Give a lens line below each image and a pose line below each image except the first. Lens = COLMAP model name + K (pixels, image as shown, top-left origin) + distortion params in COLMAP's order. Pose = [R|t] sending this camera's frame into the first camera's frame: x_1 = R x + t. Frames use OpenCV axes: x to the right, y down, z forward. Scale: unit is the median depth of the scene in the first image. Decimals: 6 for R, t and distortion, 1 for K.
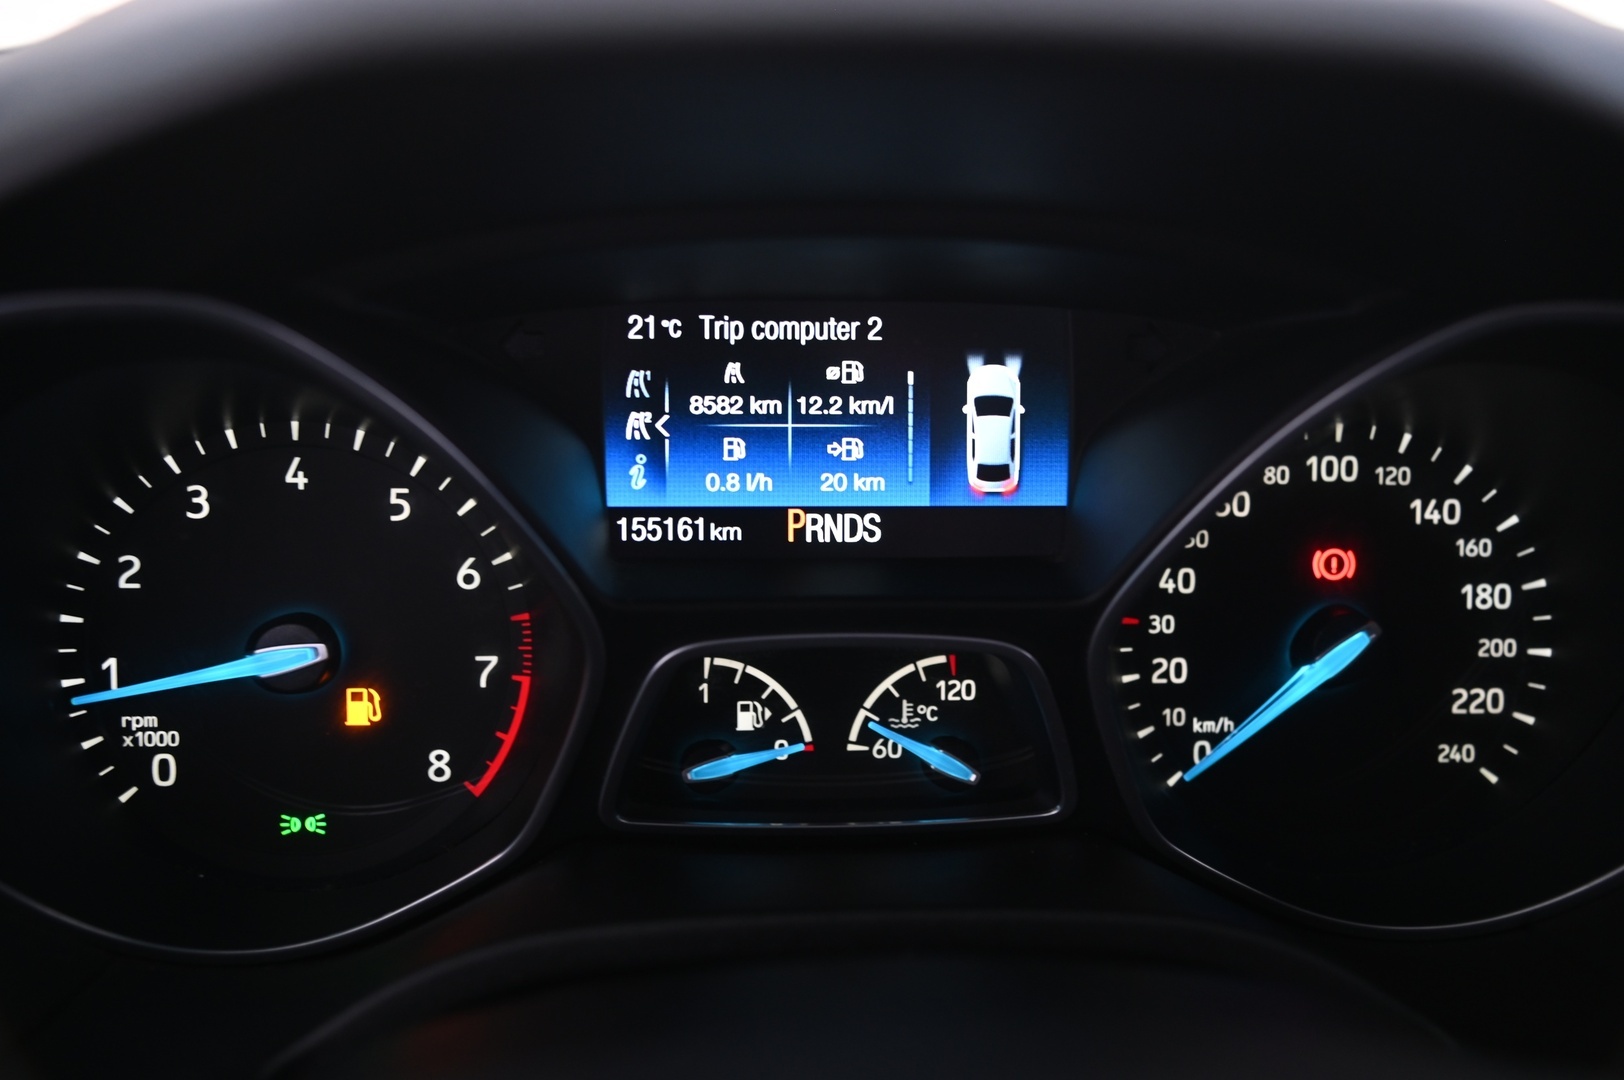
lens RADIAL K [[1572.1, 0, 809.4], [0, 1572.1, 538.5], [0, 0, 1]] dist [0.020560, 0.000000]
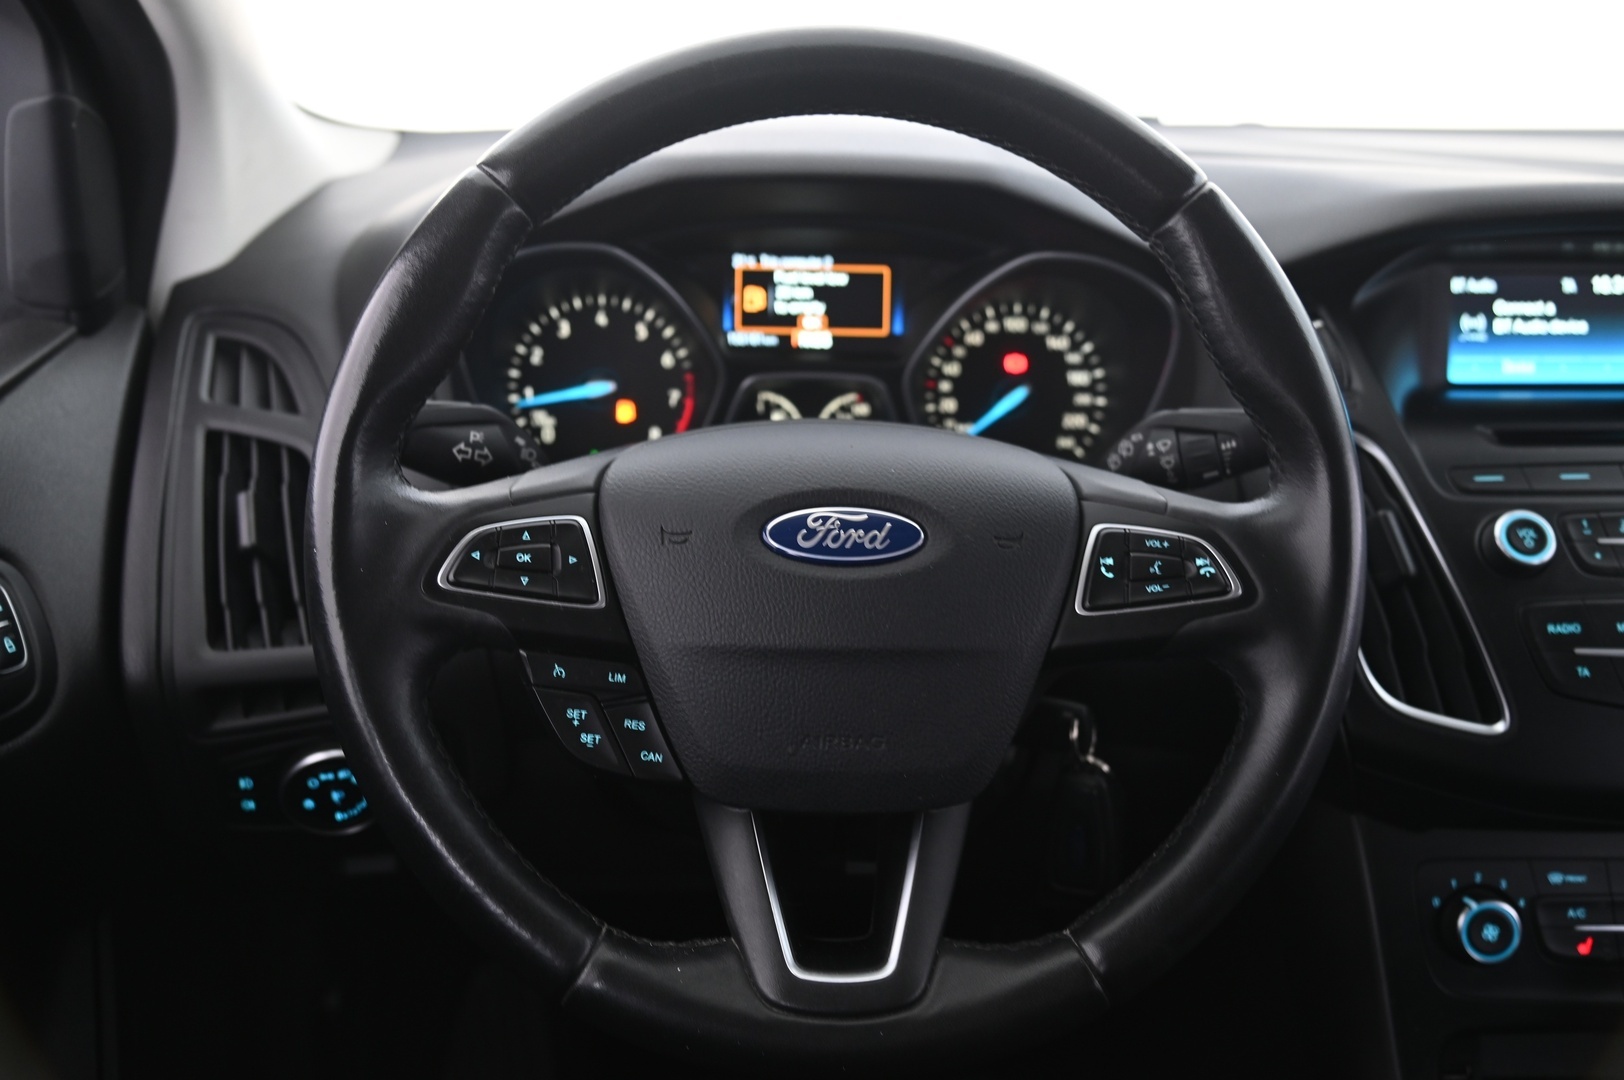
lens RADIAL K [[1572.1, 0, 808.0], [0, 1572.1, 539.5], [0, 0, 1]] dist [0.020560, 0.000000]
pose [[0.999585, 0.018162, -0.022379, 0.070078], [-0.017771, 0.999688, 0.017567, 0.262563], [0.022691, -0.017162, 0.999595, -1.520473]]
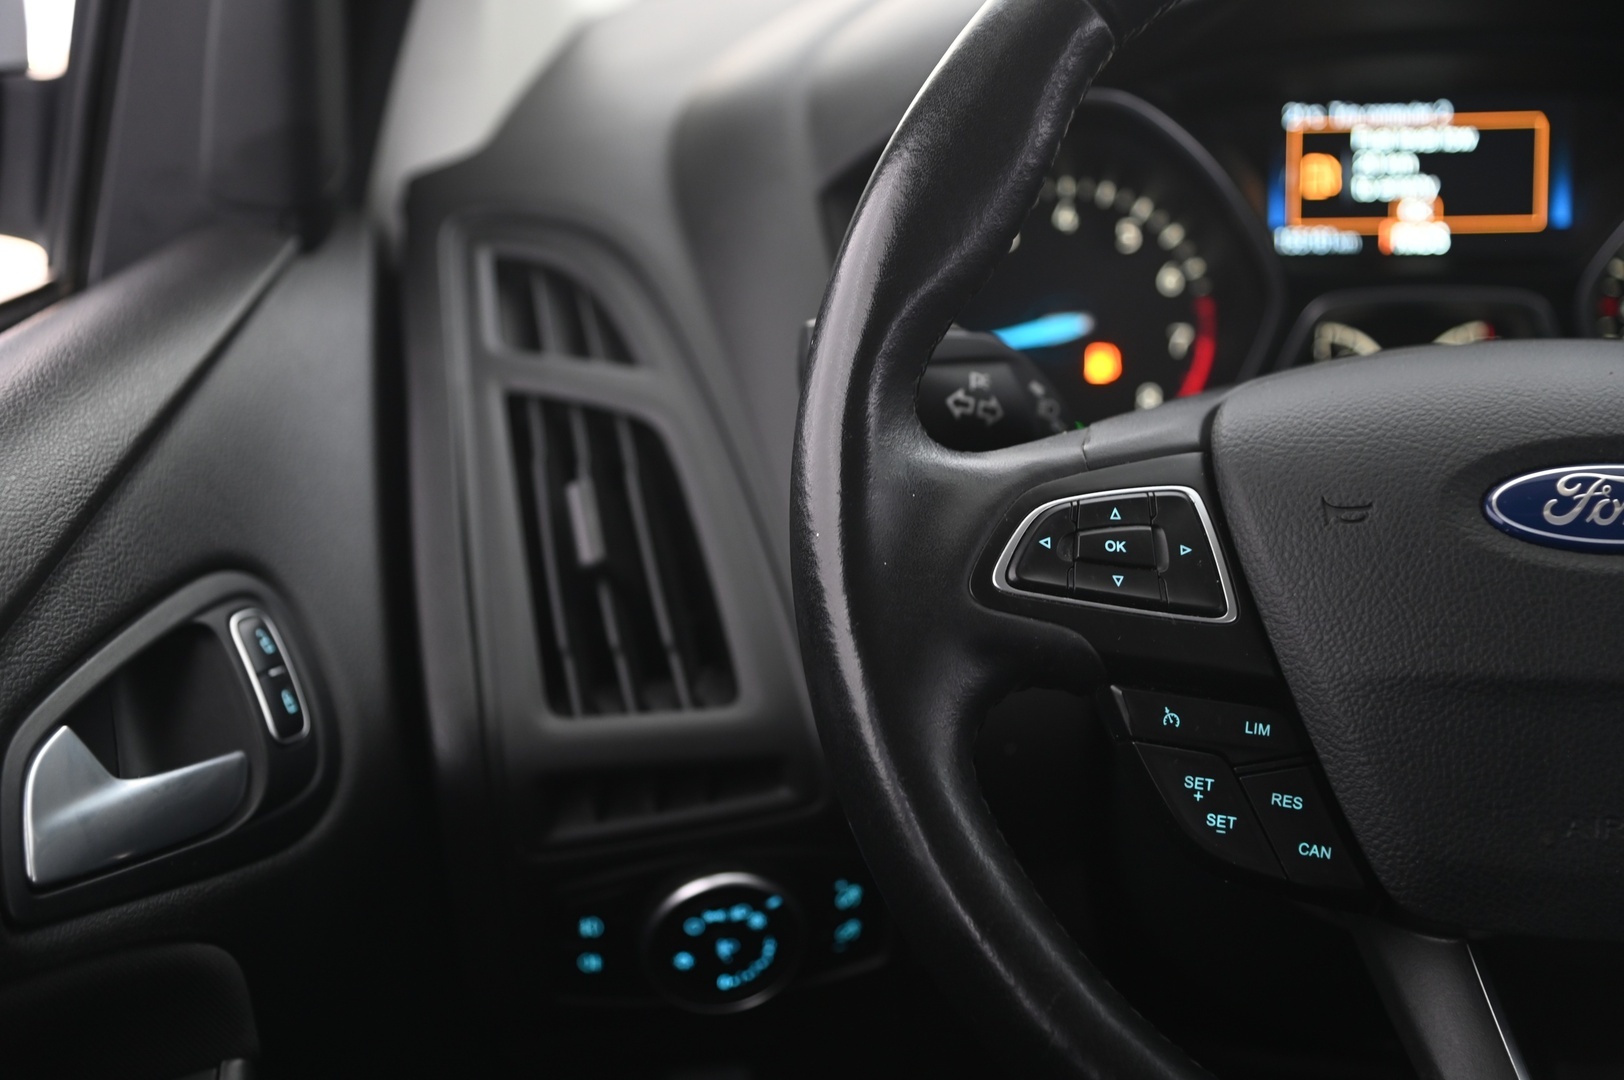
lens RADIAL K [[2786.6, 0, 801.6], [0, 2786.6, 544.1], [0, 0, 1]] dist [0.241768, 0.000000]
pose [[0.993452, 0.006097, -0.114087, -0.261137], [-0.009362, 0.999561, -0.028108, 0.371807], [0.113866, 0.028992, 0.993073, -1.838925]]
